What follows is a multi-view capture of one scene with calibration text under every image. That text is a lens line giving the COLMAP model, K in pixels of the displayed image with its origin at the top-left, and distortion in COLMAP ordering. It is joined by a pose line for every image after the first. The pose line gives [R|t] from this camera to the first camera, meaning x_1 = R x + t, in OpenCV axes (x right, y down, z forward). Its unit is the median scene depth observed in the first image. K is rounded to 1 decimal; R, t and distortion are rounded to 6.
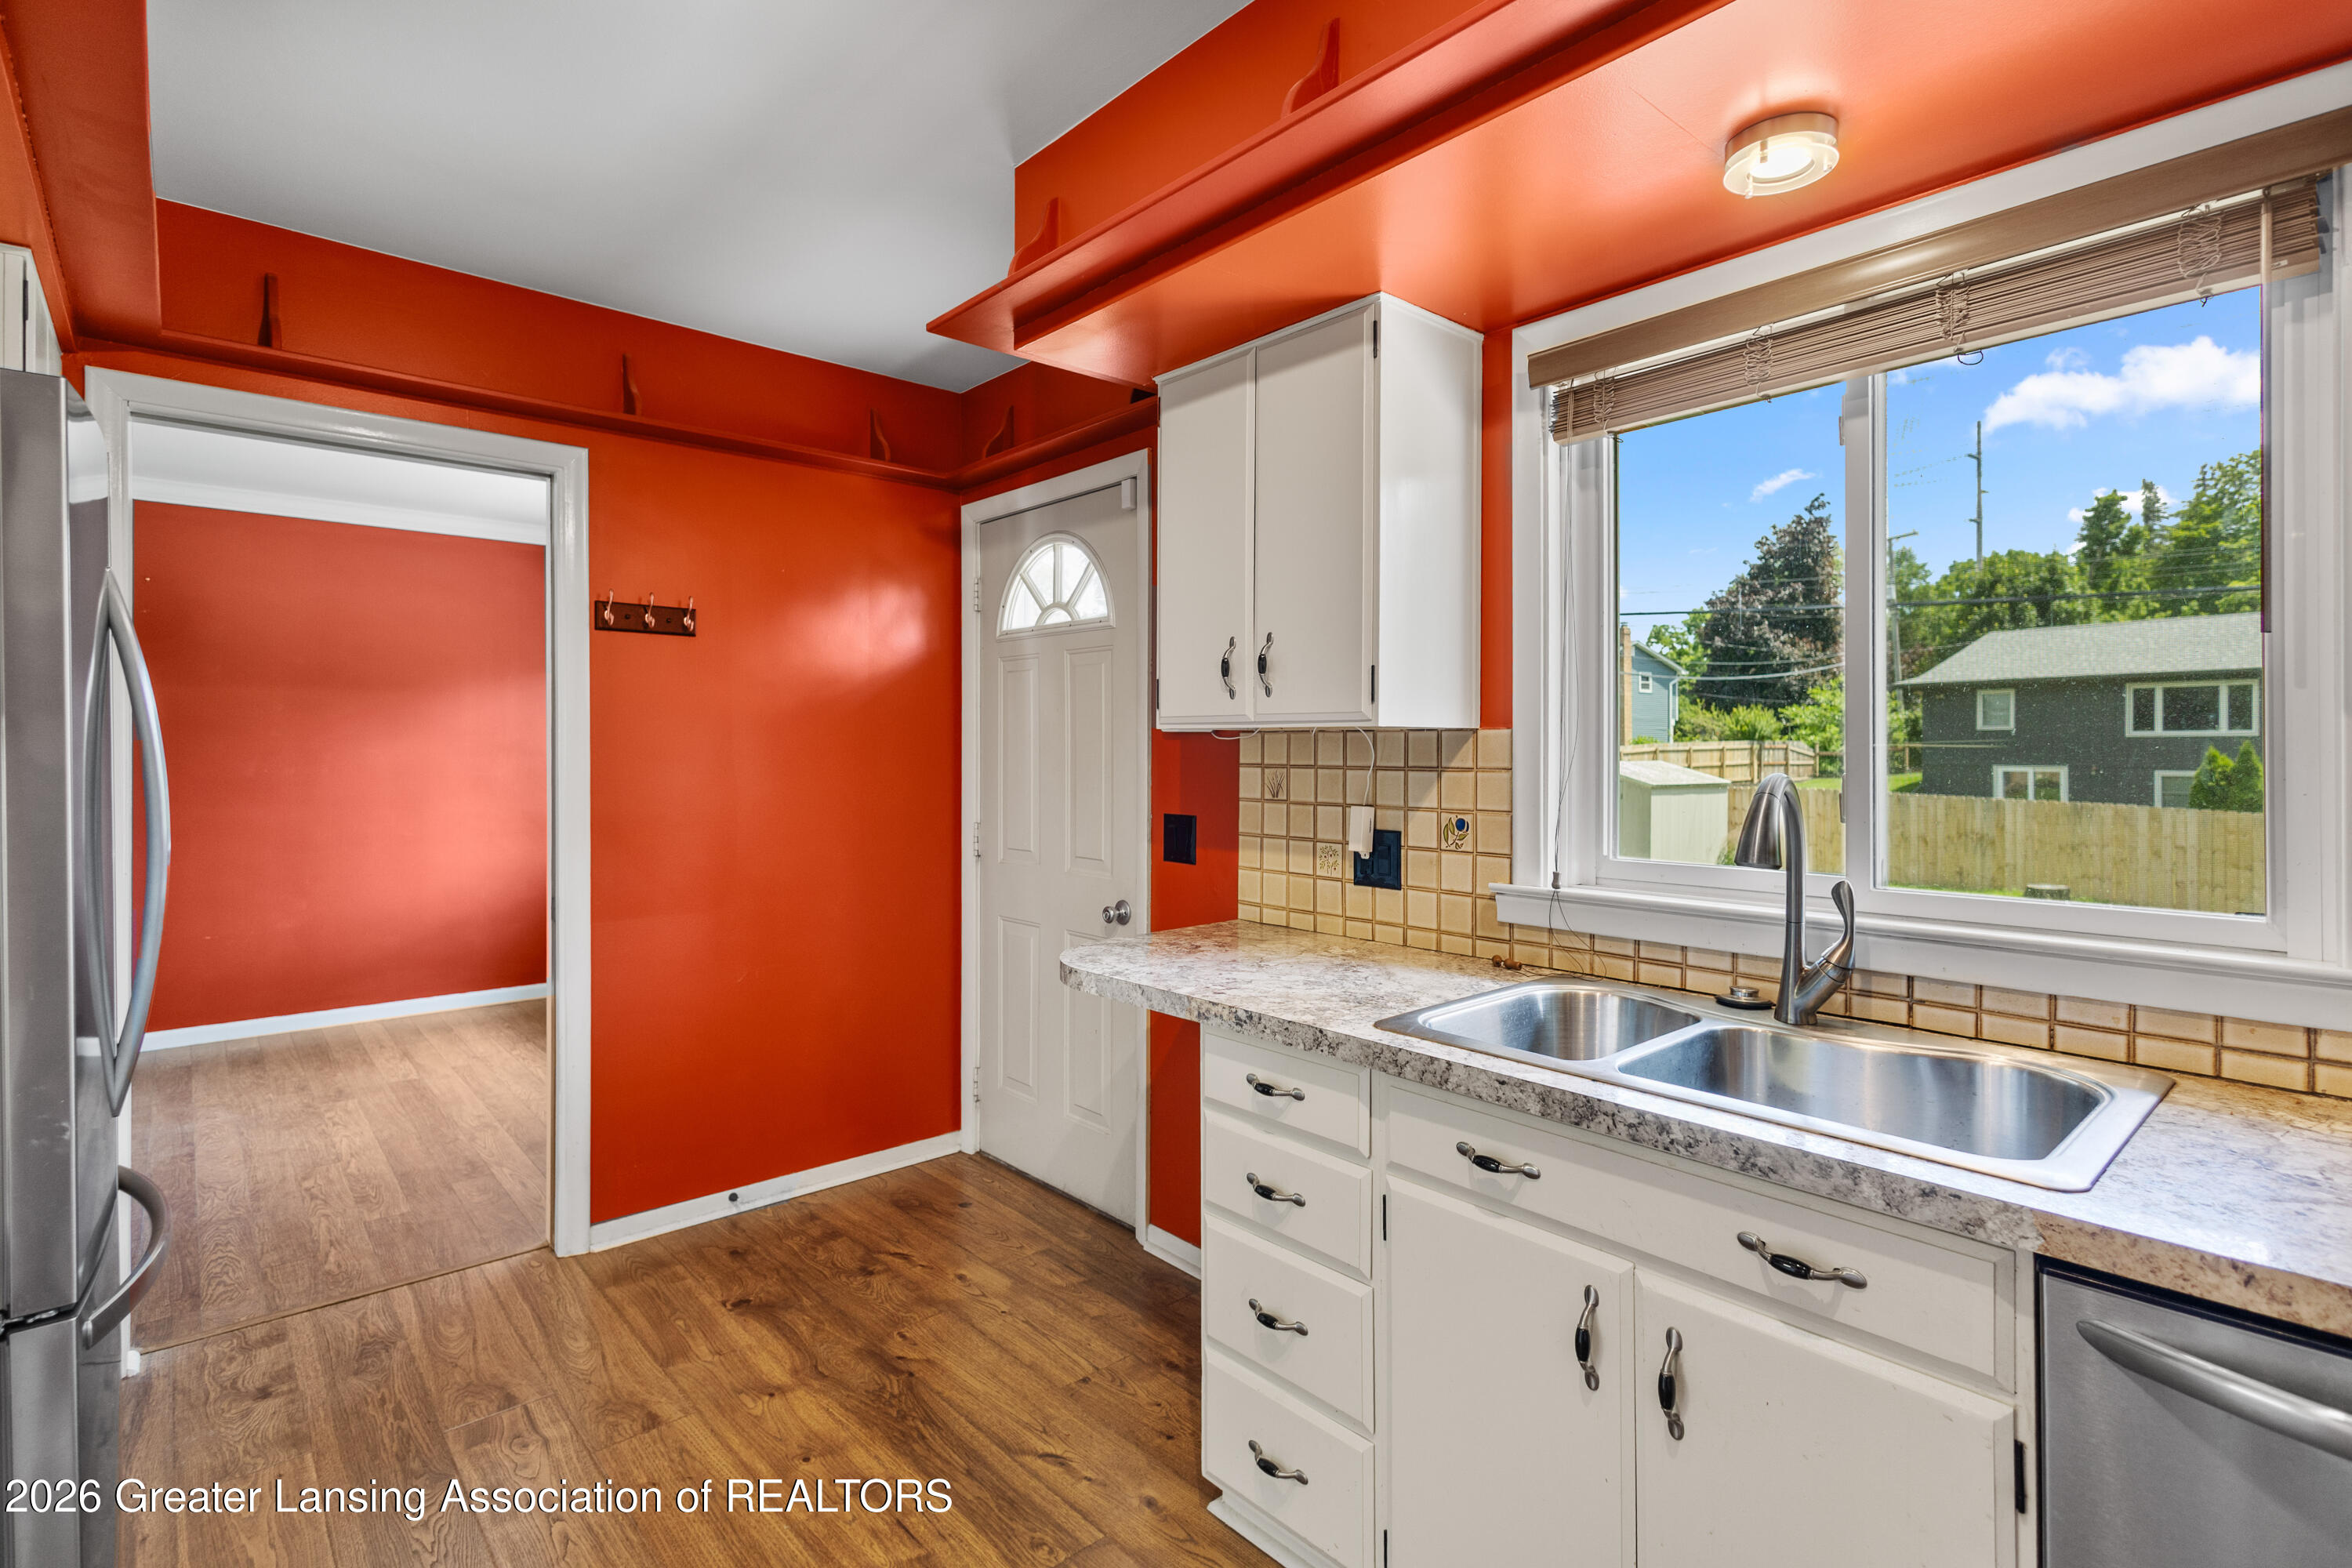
lens RADIAL K [[1100.7, 0, 1176.9], [0, 1100.7, 748.8], [0, 0, 1]] dist [0.005080, -0.001155]
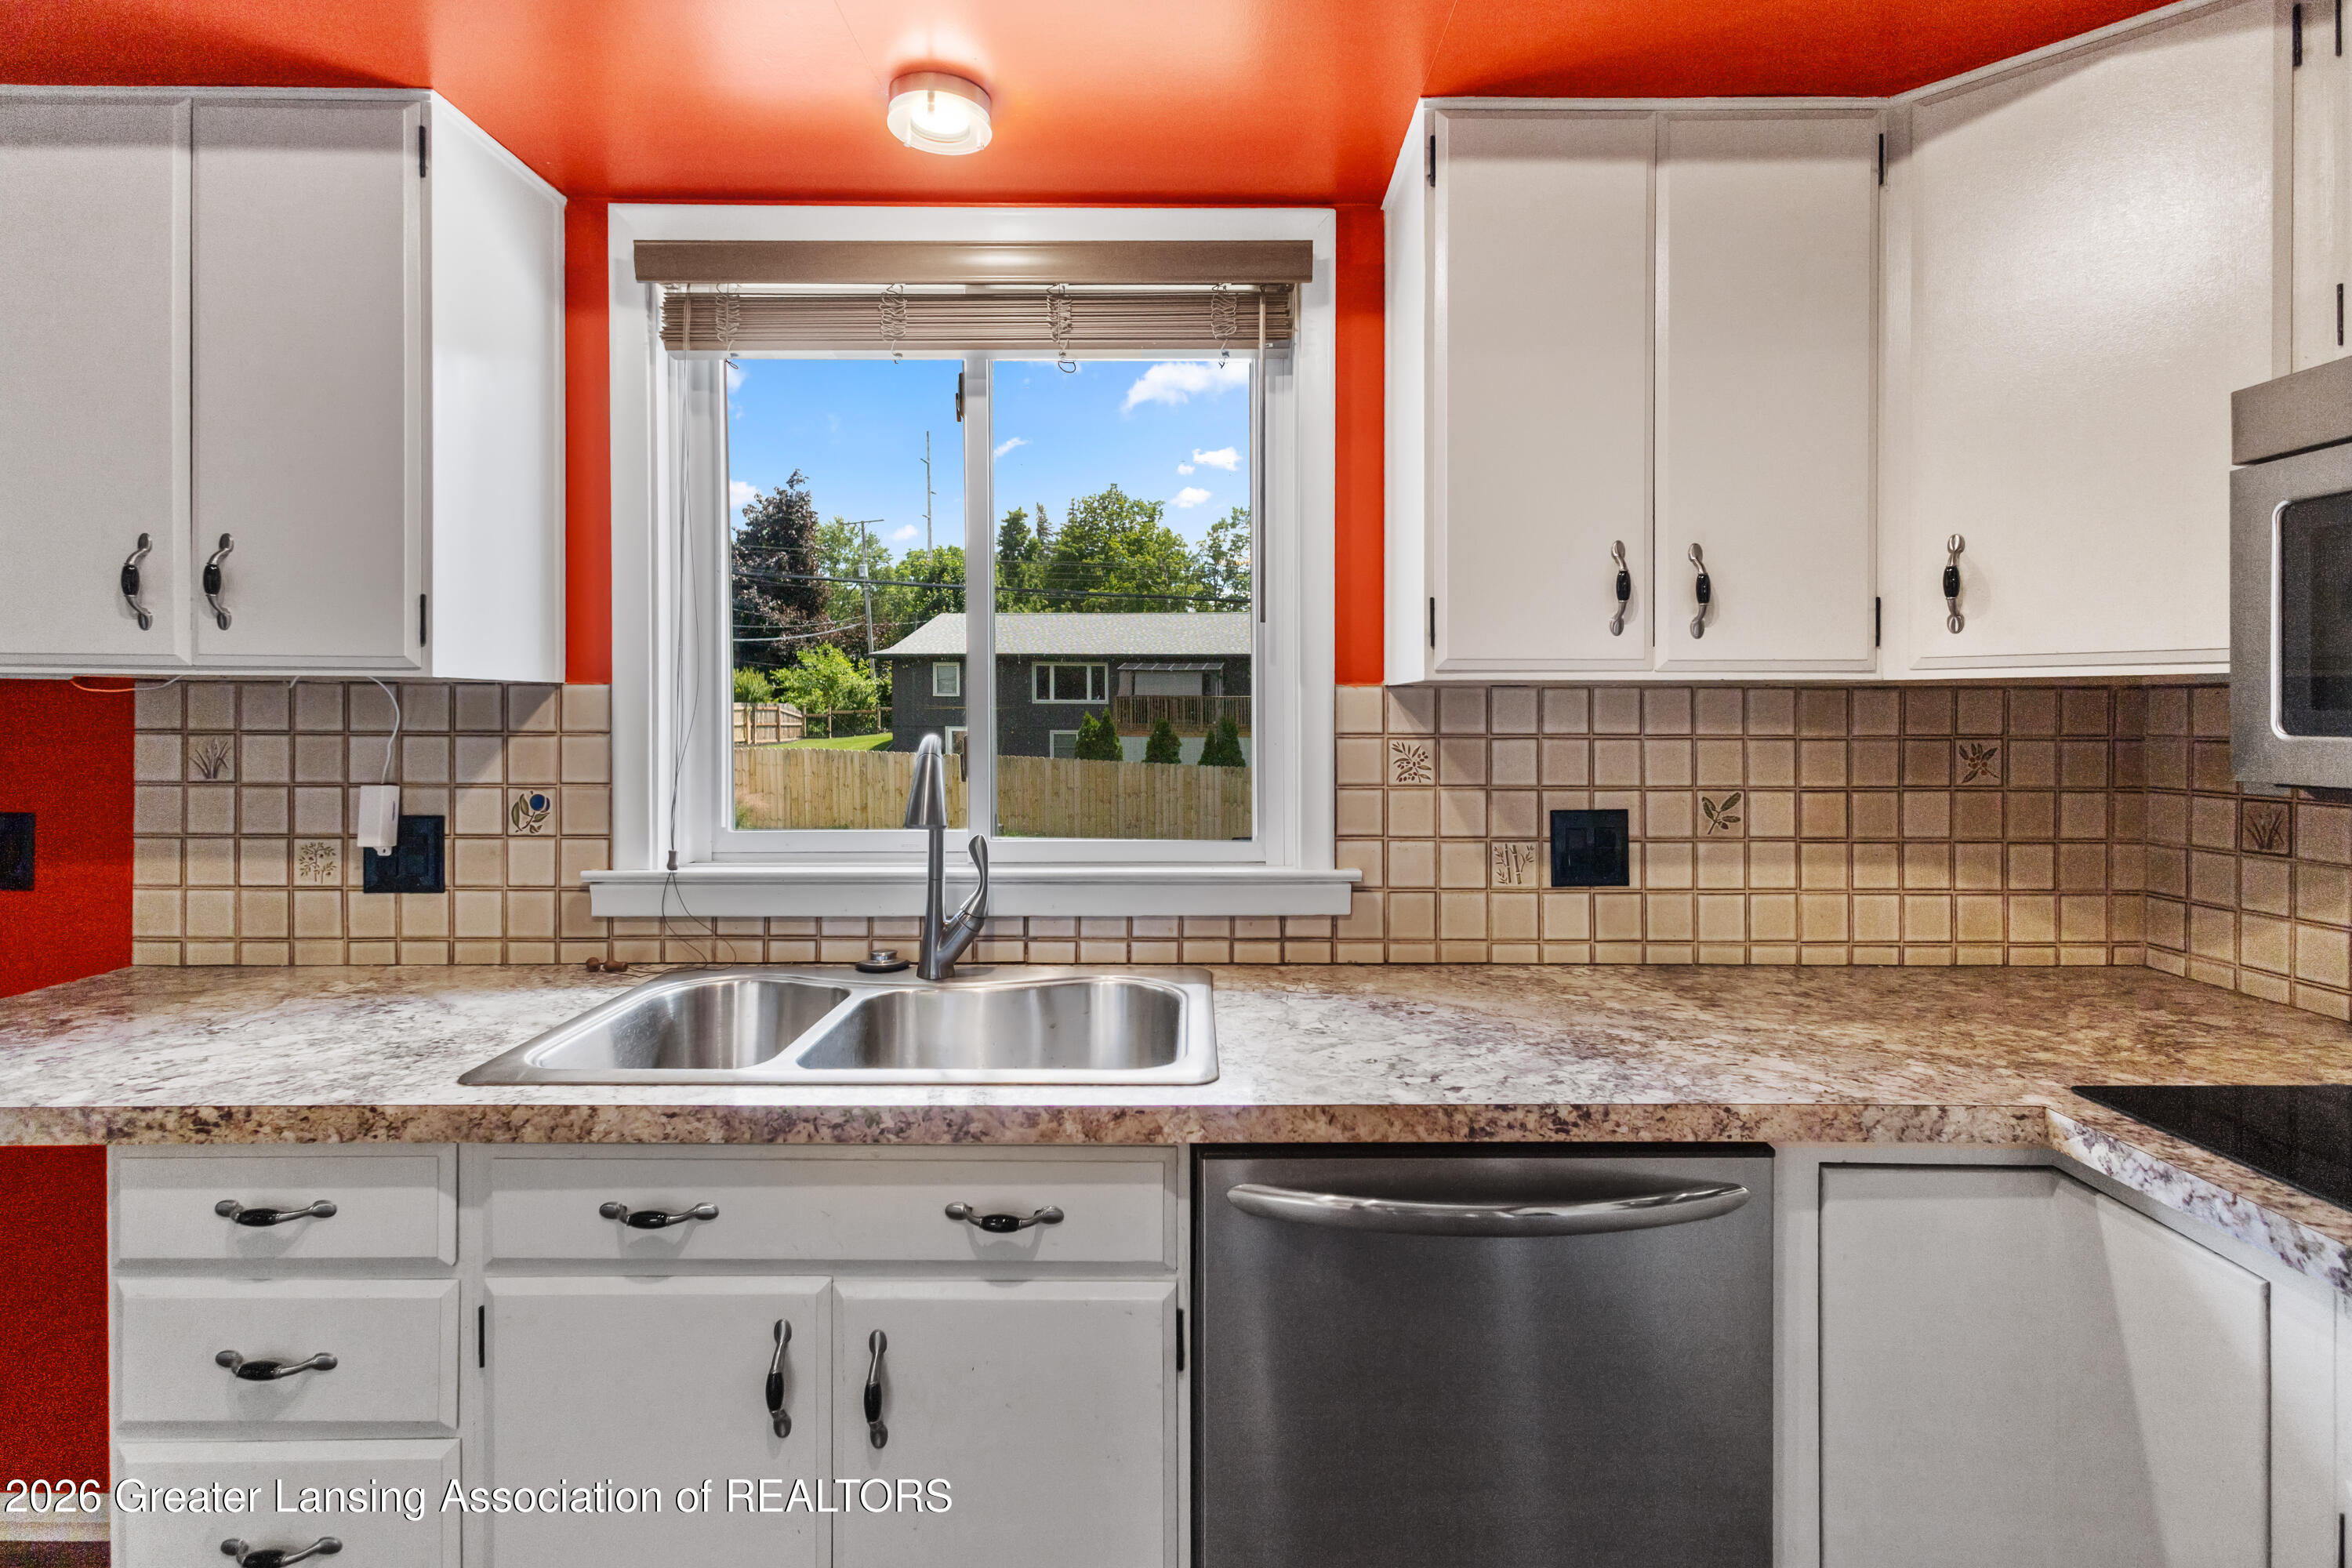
lens RADIAL K [[1100.7, 0, 1162.6], [0, 1100.7, 728.3], [0, 0, 1]] dist [0.005080, -0.001155]
pose [[0.653192, -0.010136, 0.757124, -0.047326], [-0.002203, 0.999881, 0.015286, 0.001344], [-0.757189, -0.011653, 0.653092, 0.112069]]
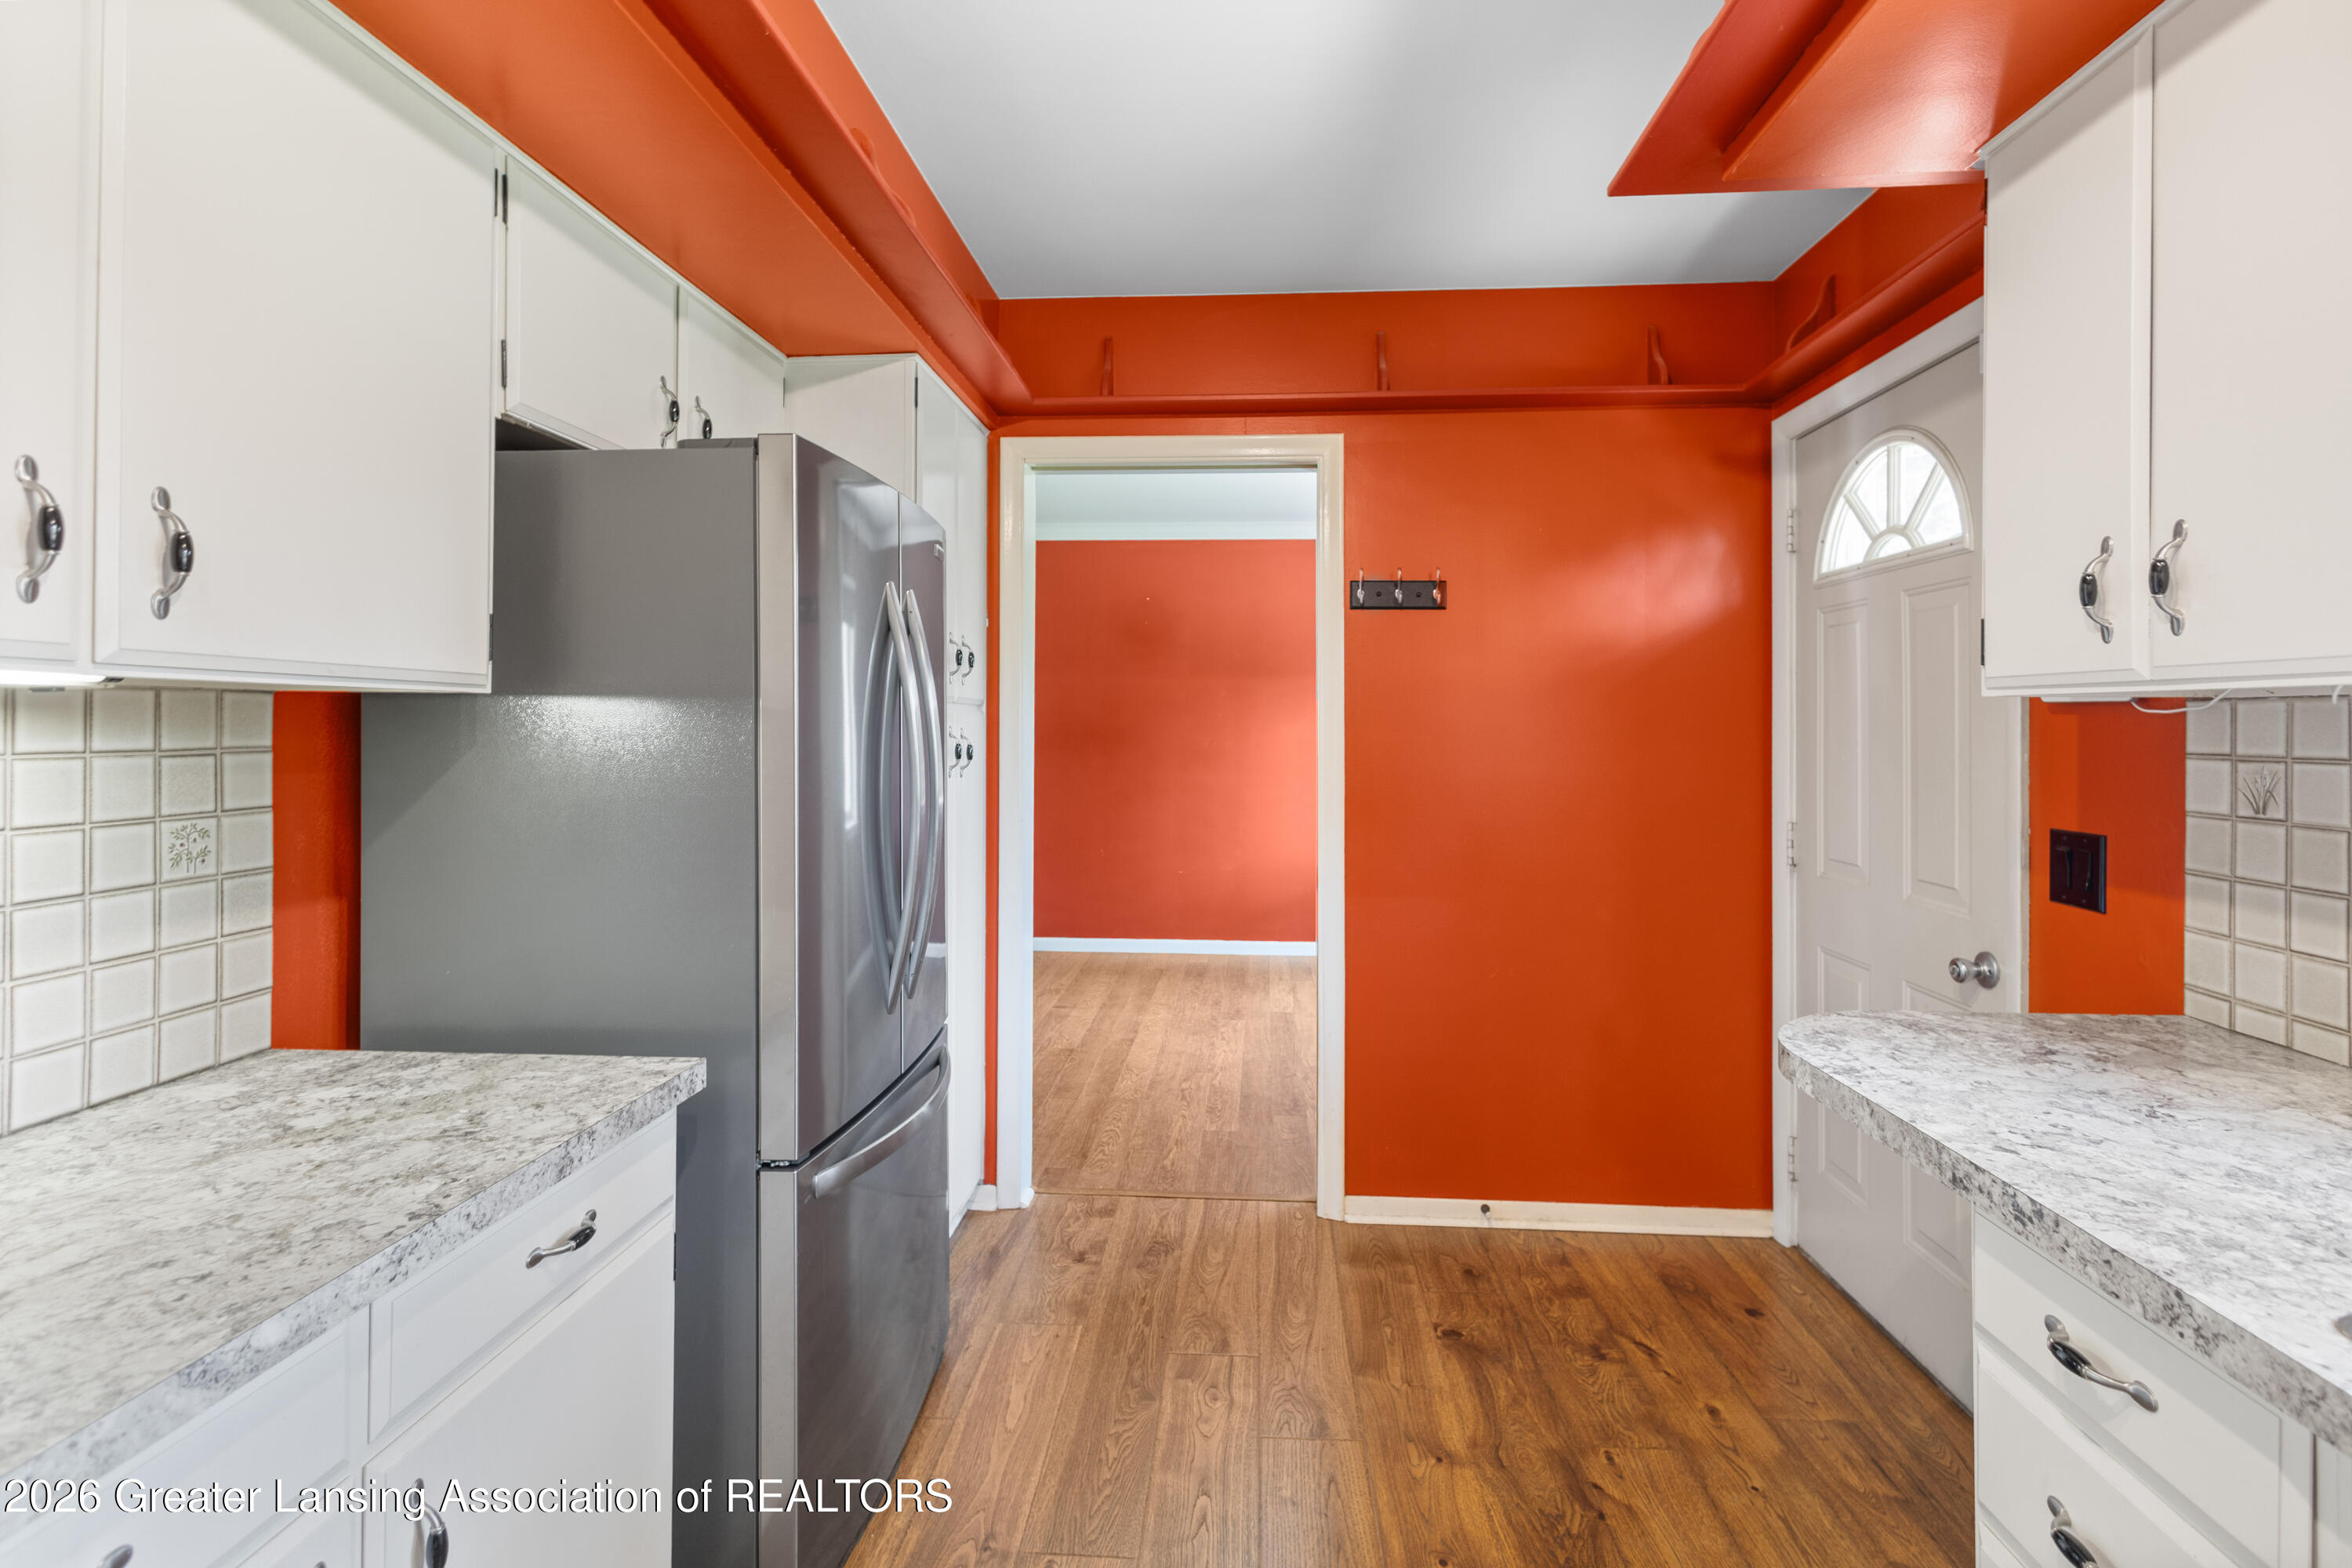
lens RADIAL K [[1100.7, 0, 1195.3], [0, 1100.7, 715.0], [0, 0, 1]] dist [0.005080, -0.001155]
pose [[0.701853, -0.004858, -0.712305, 0.119665], [-0.003545, 0.999941, -0.010312, 0.000921], [0.712313, 0.009763, 0.701794, 0.225934]]
